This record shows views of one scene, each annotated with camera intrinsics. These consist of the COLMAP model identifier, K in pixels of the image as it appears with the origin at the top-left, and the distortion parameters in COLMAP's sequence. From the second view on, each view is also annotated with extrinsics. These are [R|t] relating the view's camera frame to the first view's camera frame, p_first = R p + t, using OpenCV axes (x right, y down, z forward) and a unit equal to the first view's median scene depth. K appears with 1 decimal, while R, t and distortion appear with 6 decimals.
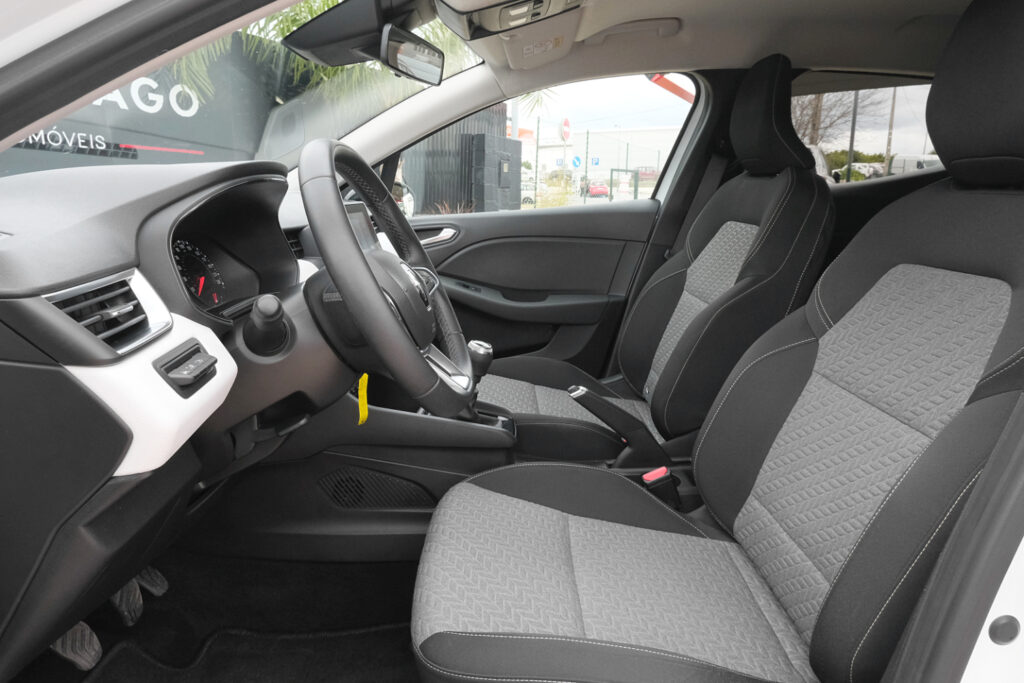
lens RADIAL K [[651.7, 0, 517.5], [0, 651.7, 341.4], [0, 0, 1]] dist [-0.002018, 0.015606]
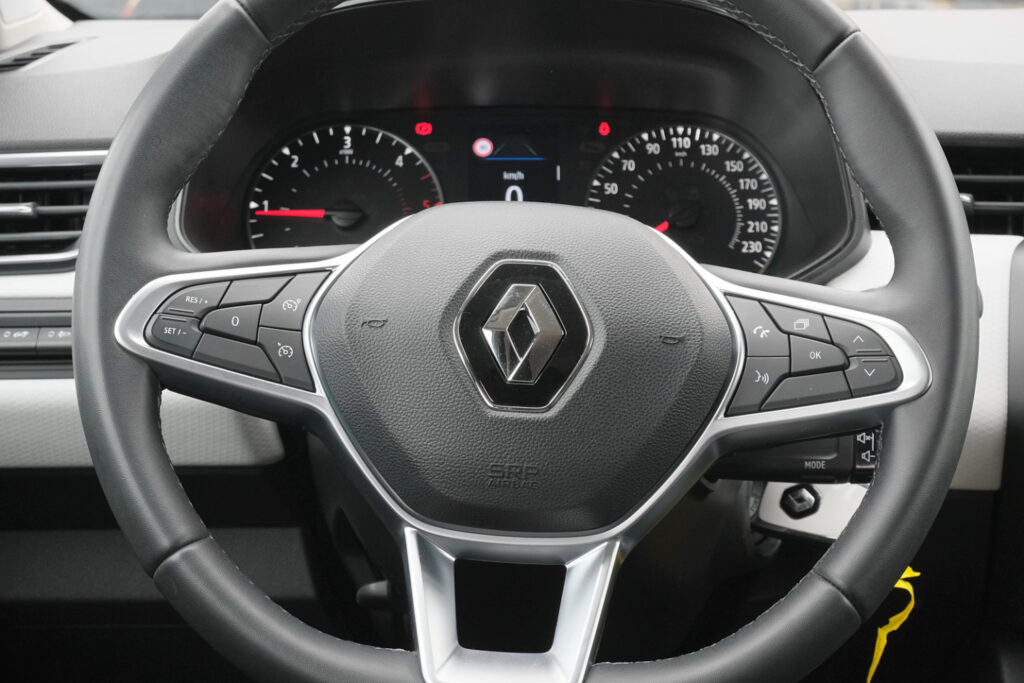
lens RADIAL K [[2014.0, 0, 510.3], [0, 2014.0, 340.8], [0, 0, 1]] dist [-0.107029, 0.000000]
pose [[-0.011887, 0.202829, -0.979142, 0.682384], [-0.236497, 0.950859, 0.199841, -0.233454], [0.971560, 0.233939, 0.036666, 0.811037]]
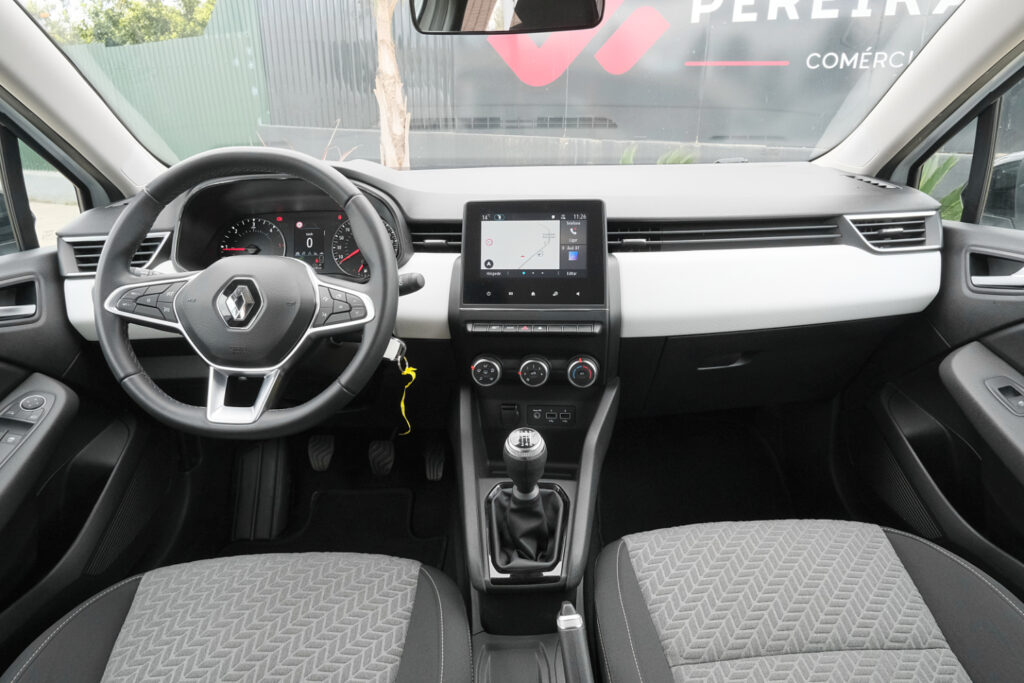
lens RADIAL K [[651.7, 0, 511.8], [0, 651.7, 340.2], [0, 0, 1]] dist [-0.002018, 0.015606]
pose [[0.005802, 0.335414, -0.942053, 0.651451], [-0.212673, 0.920931, 0.326583, -0.365604], [0.977106, 0.198454, 0.076677, 1.122513]]
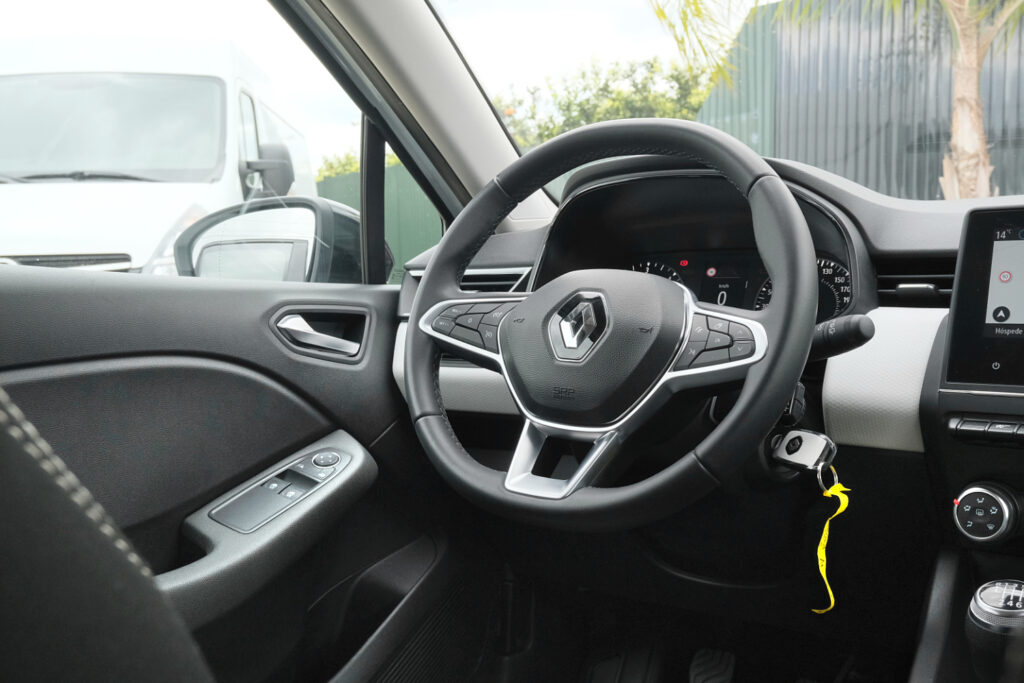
lens RADIAL K [[1135.8, 0, 517.6], [0, 1135.8, 322.7], [0, 0, 1]] dist [0.002486, 0.000000]
pose [[-0.538381, 0.055585, -0.840866, 0.702433], [-0.179035, 0.967498, 0.178587, -0.236082], [0.823464, 0.246692, -0.510931, 1.291991]]
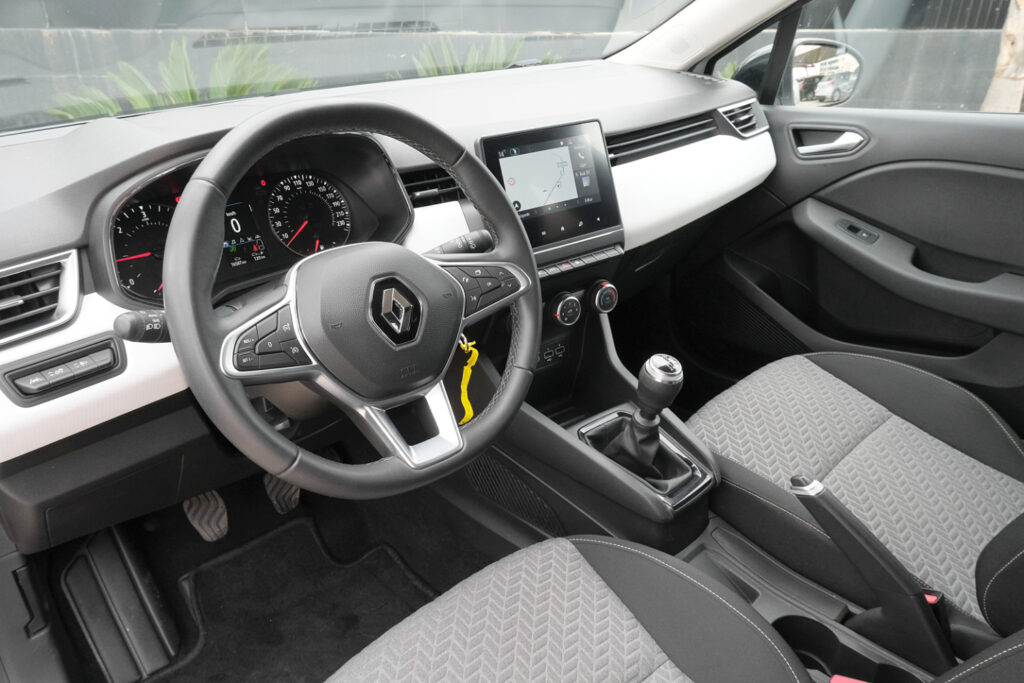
lens RADIAL K [[766.6, 0, 515.0], [0, 766.6, 342.6], [0, 0, 1]] dist [0.007994, 0.011038]
pose [[0.675640, 0.319359, -0.664470, 0.435305], [-0.158869, 0.943199, 0.291782, -0.272409], [0.719911, -0.091576, 0.687999, 0.426028]]
